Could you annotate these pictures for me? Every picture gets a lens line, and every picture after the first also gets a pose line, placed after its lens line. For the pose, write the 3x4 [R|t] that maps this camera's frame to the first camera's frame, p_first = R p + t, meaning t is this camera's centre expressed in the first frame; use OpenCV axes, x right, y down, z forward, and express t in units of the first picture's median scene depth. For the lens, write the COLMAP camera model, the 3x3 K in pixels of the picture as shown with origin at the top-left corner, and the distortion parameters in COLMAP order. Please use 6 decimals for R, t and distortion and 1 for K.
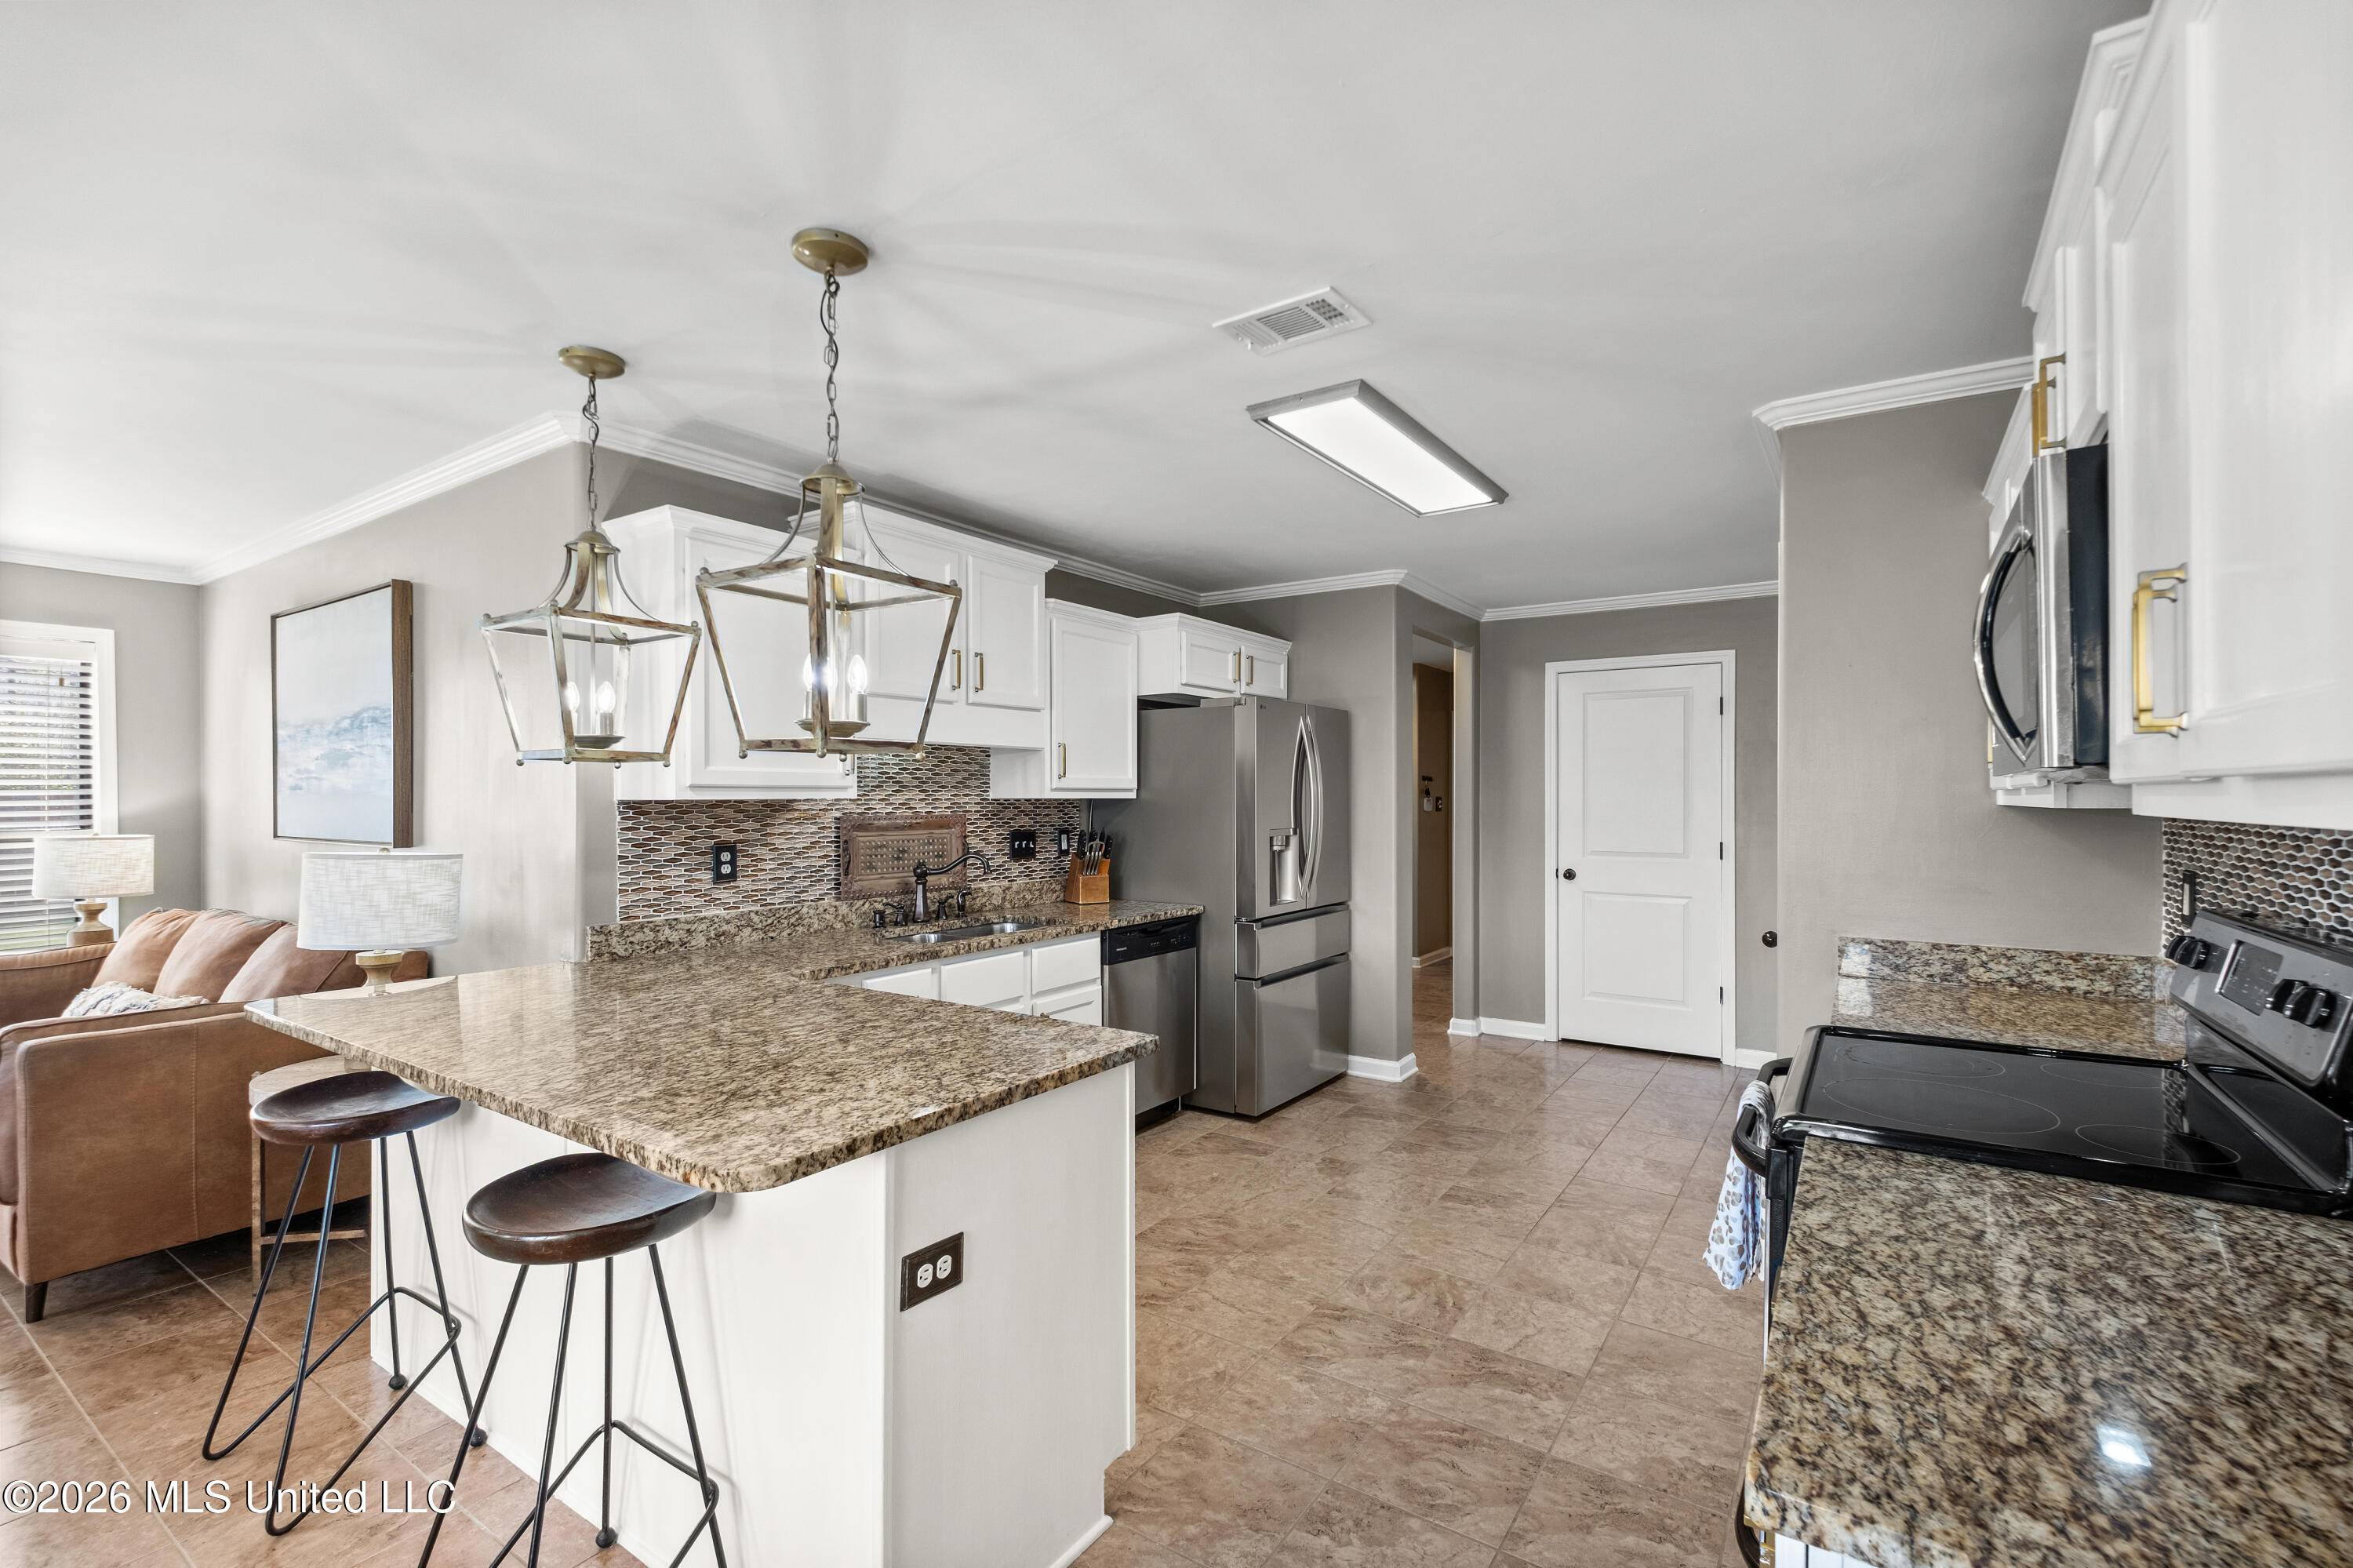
lens RADIAL K [[1038.3, 0, 1185.4], [0, 1038.3, 787.9], [0, 0, 1]] dist [-0.000425, -0.000055]
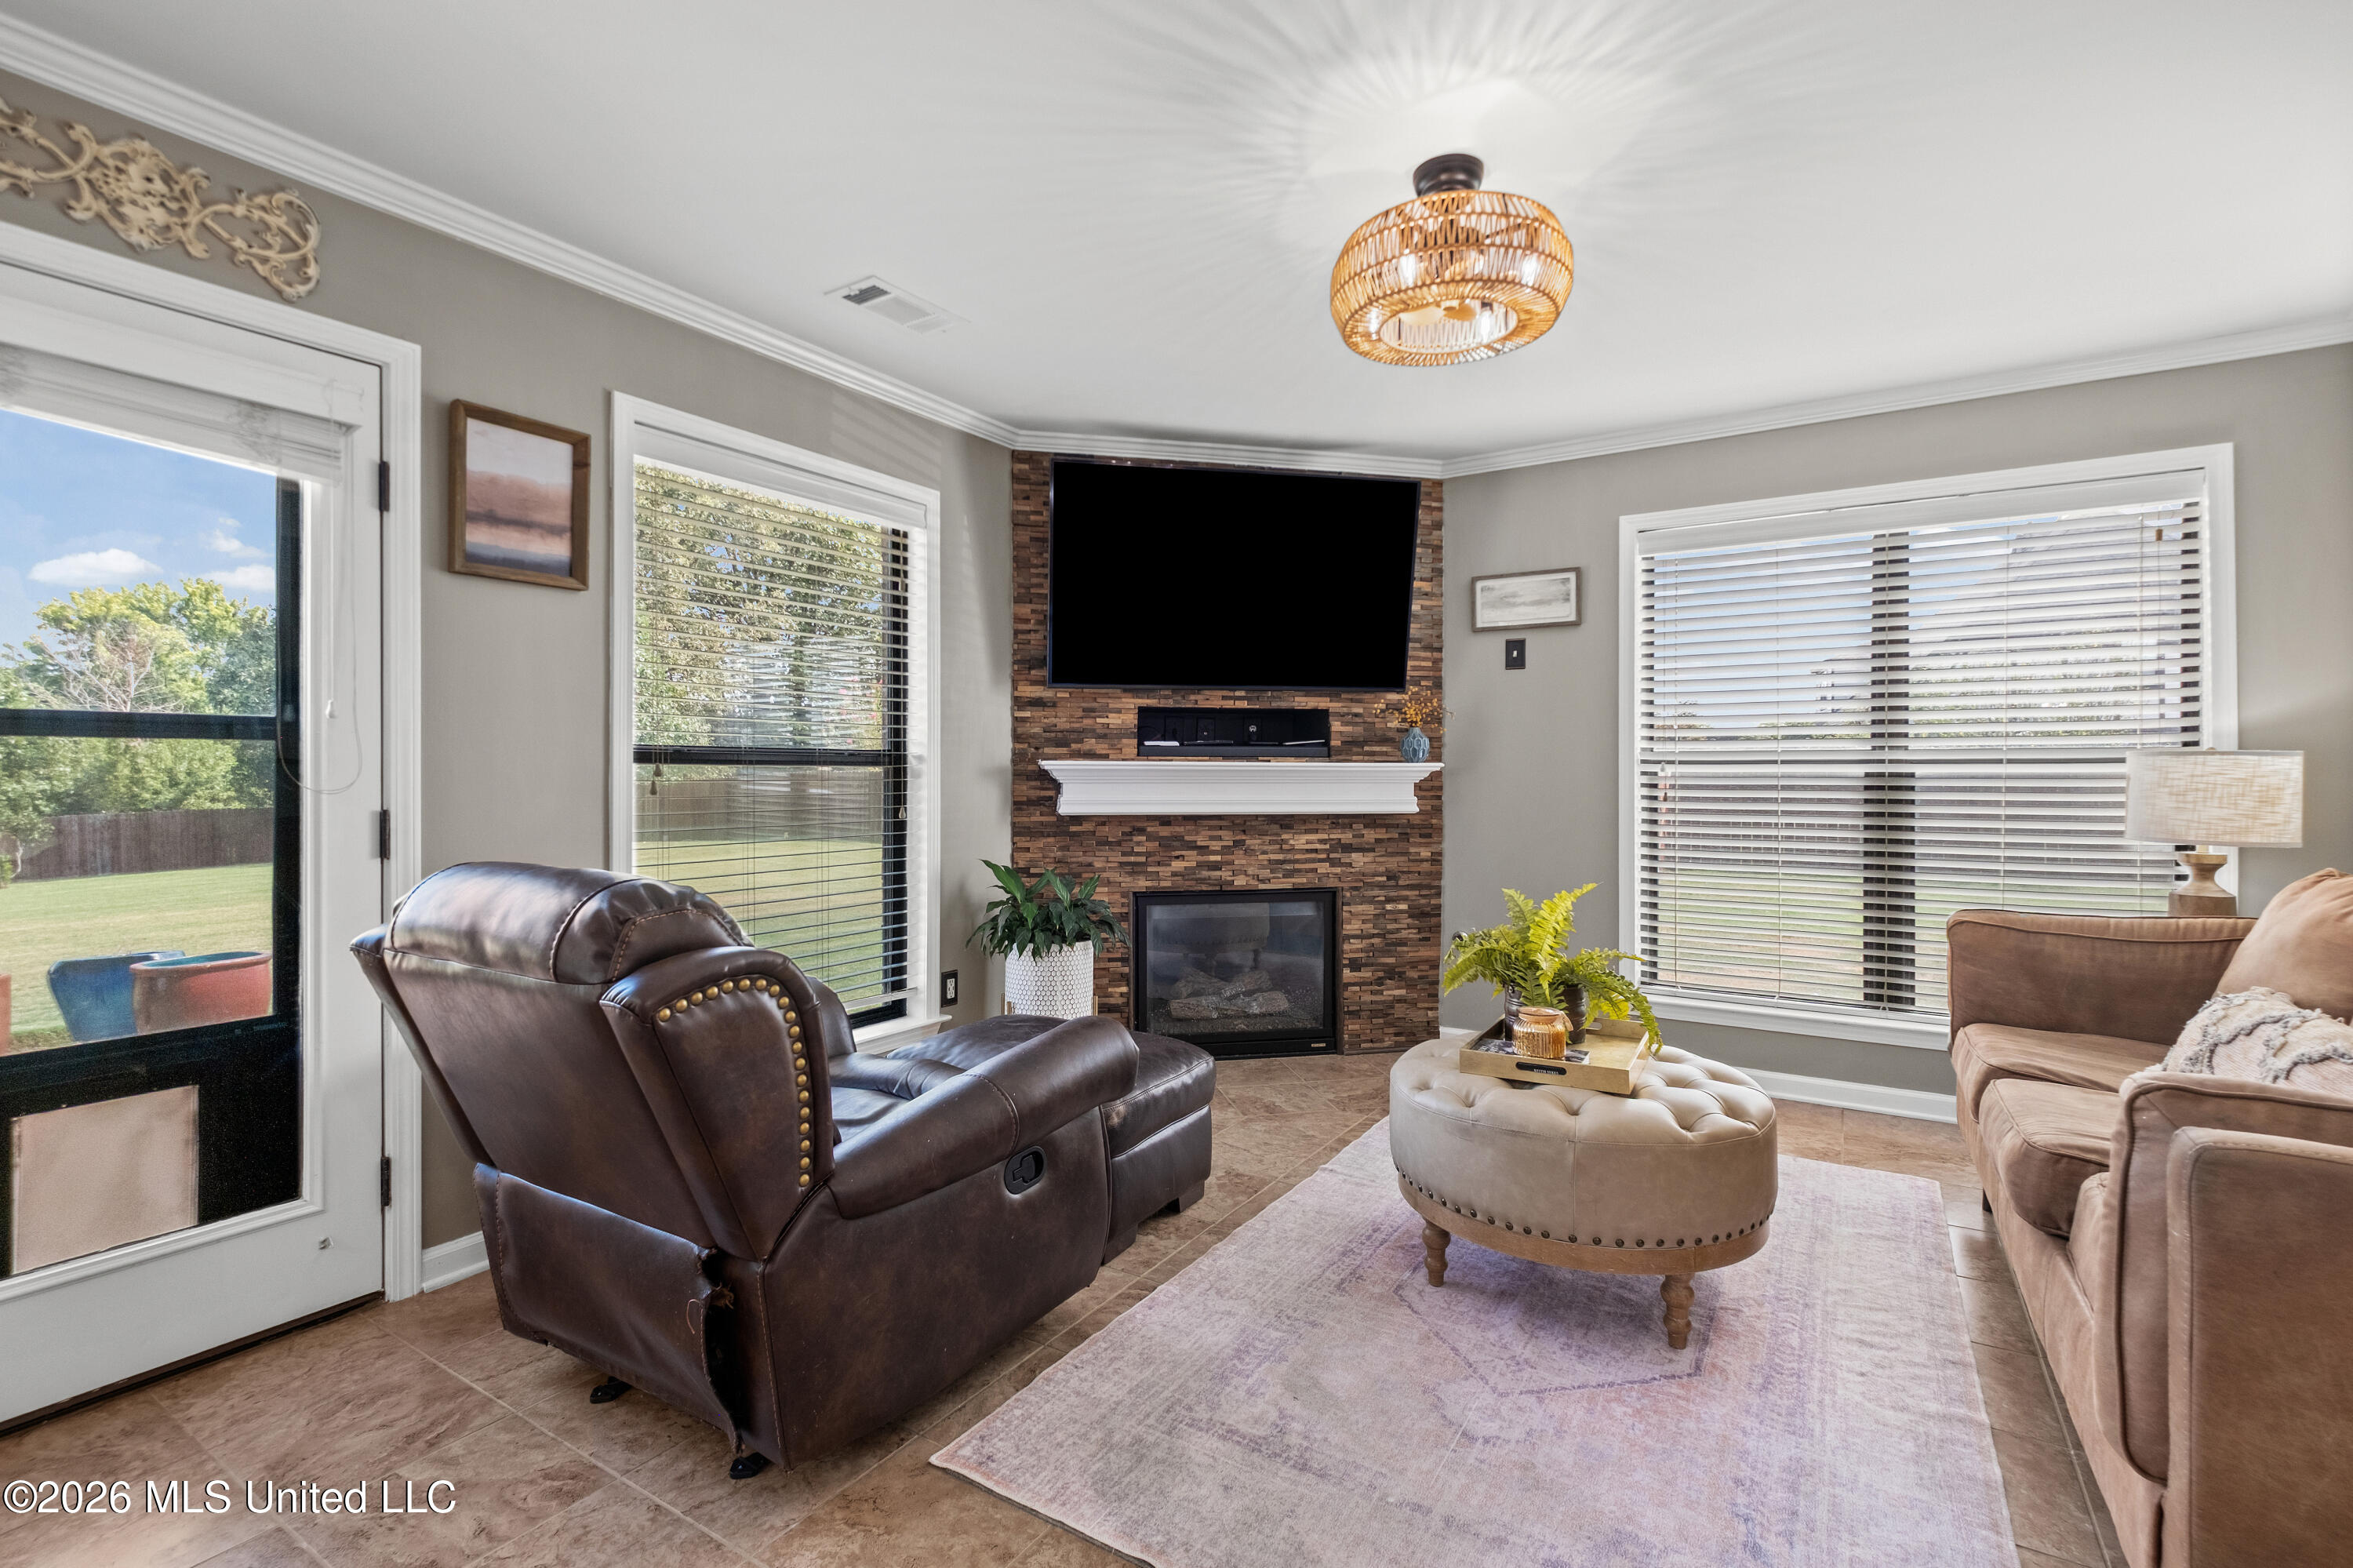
lens RADIAL K [[1038.3, 0, 1185.4], [0, 1038.3, 787.9], [0, 0, 1]] dist [-0.000425, -0.000055]
pose [[0.023254, 0.013565, -0.999638, -0.470102], [0.004586, 0.999896, 0.013675, 0.065214], [0.999719, -0.004902, 0.023189, 0.387173]]
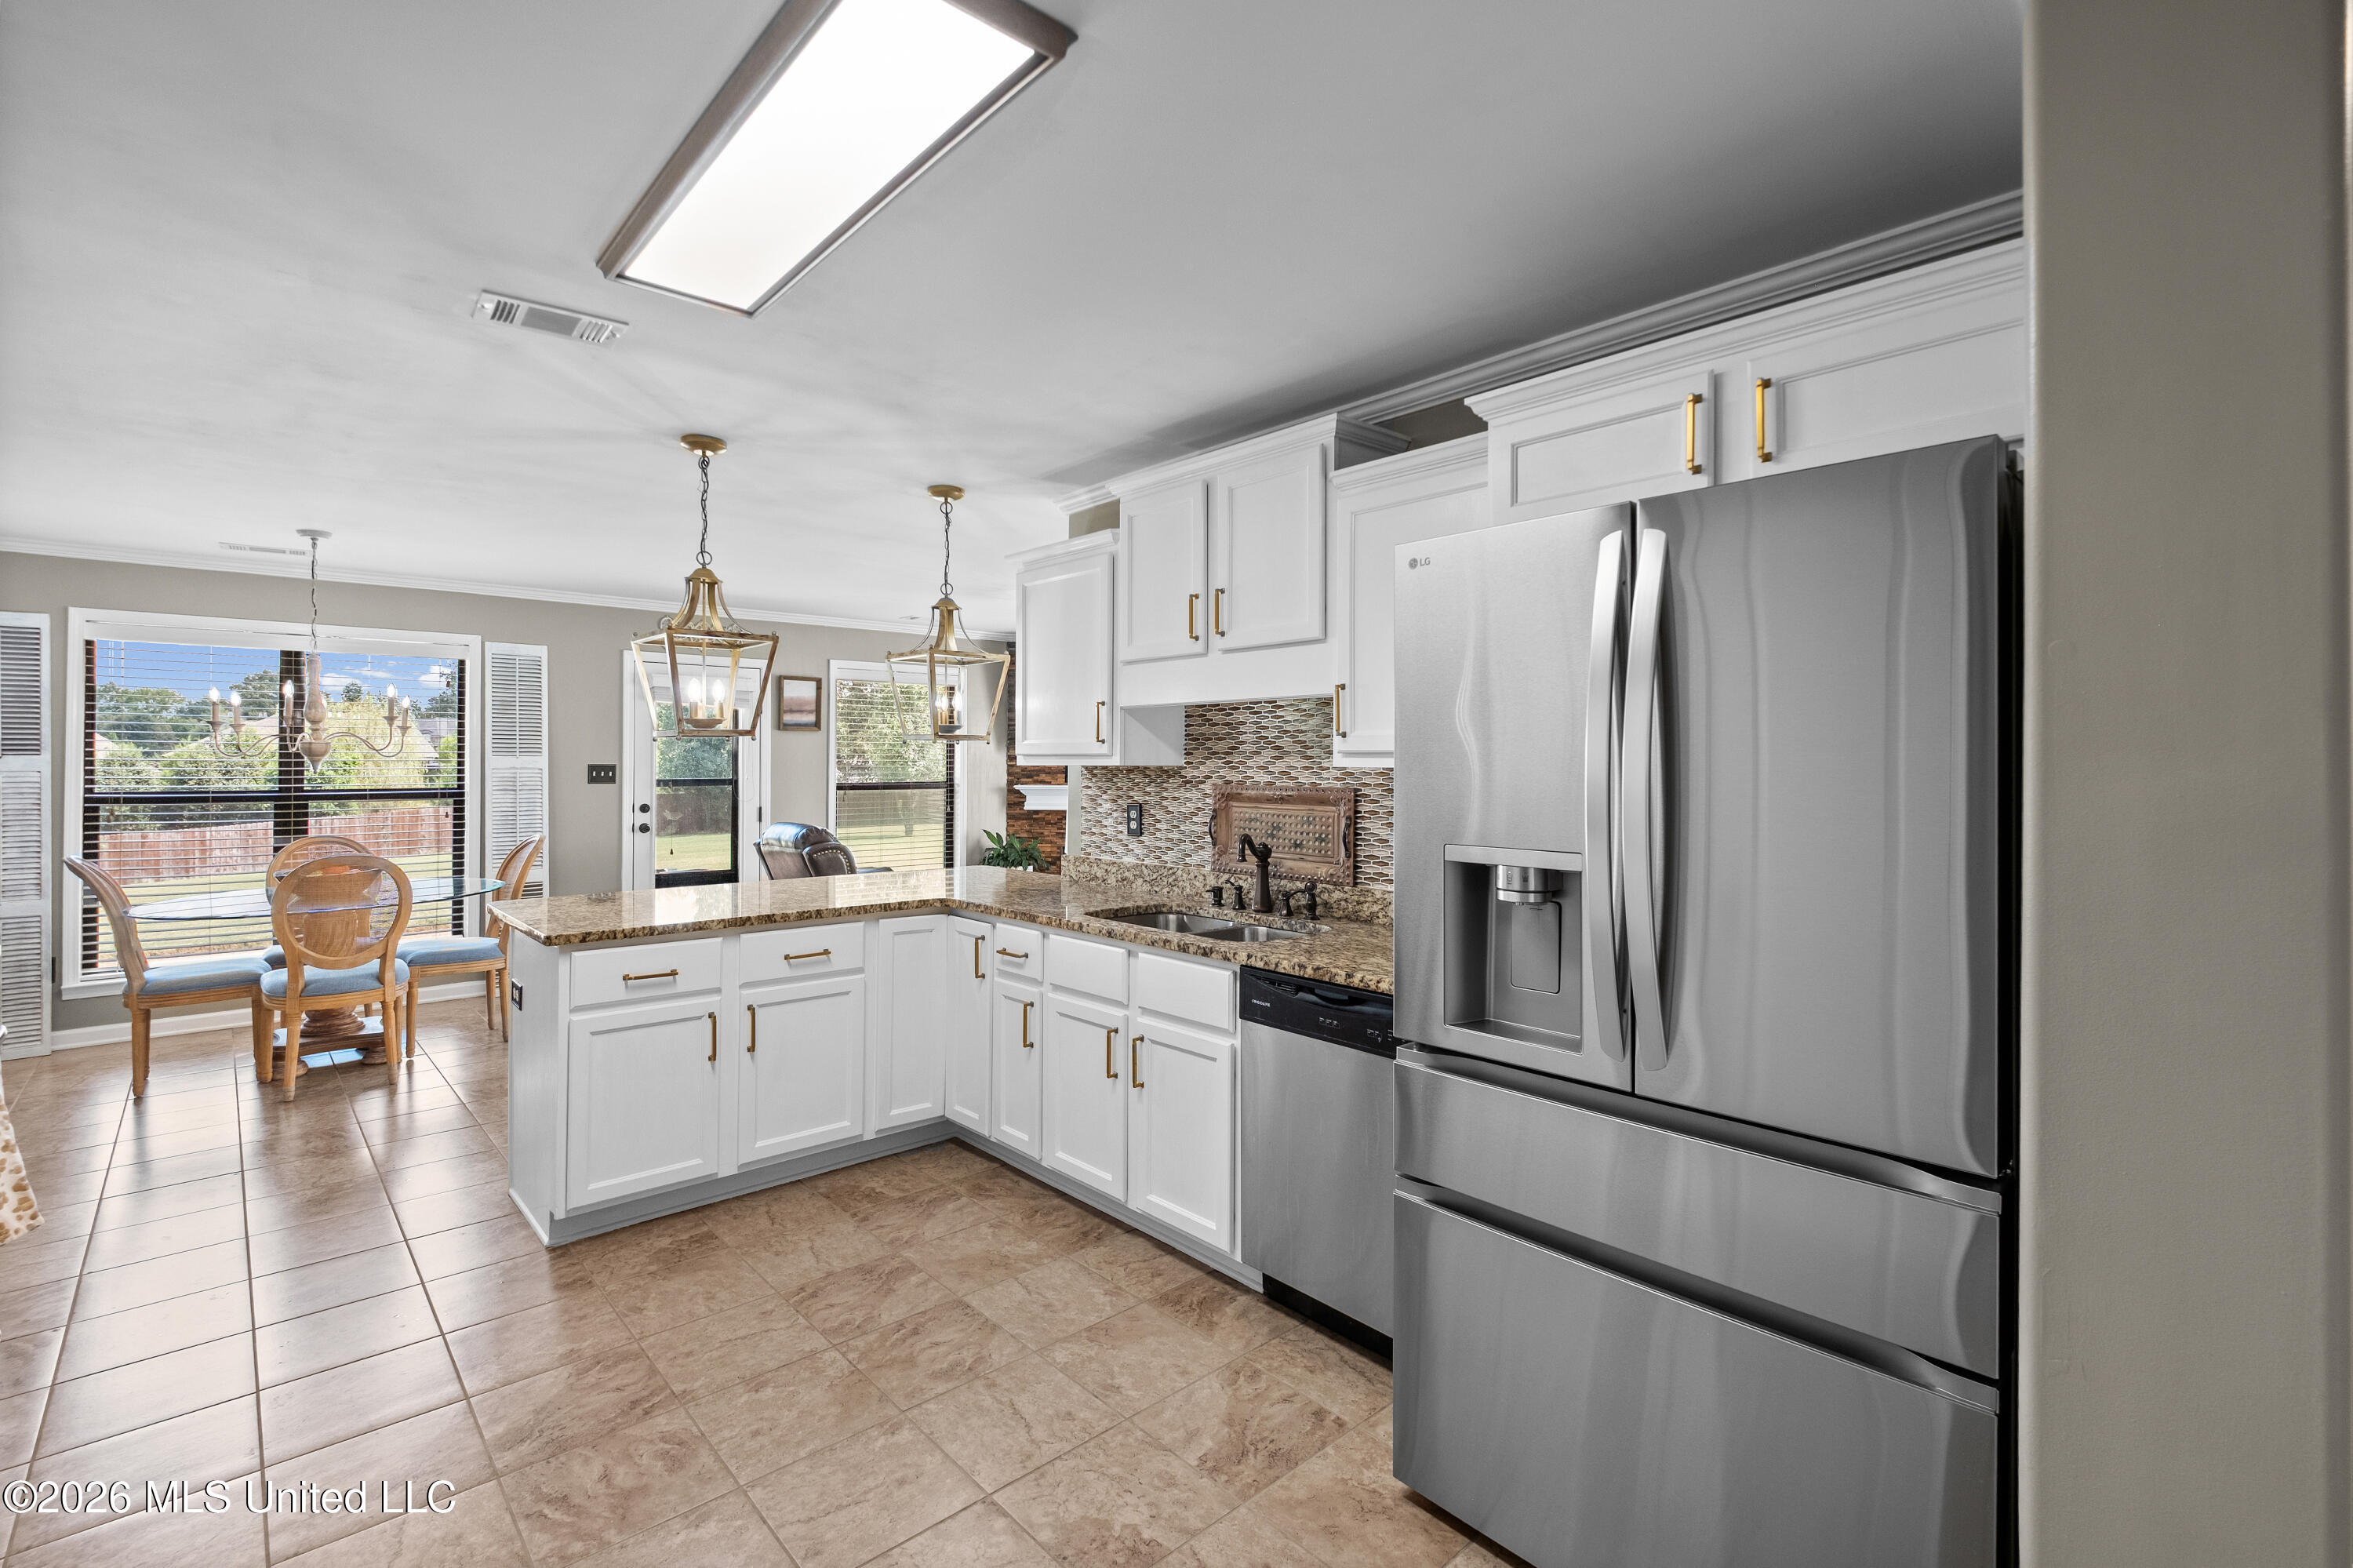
lens RADIAL K [[1049.2, 0, 1173.5], [0, 1049.2, 753.4], [0, 0, 1]] dist [-0.000333, -0.000415]
pose [[-0.245519, -0.007342, -0.969364, 0.601807], [0.006858, 0.999933, -0.009310, 0.007135], [0.969368, -0.008934, -0.245452, 1.148388]]
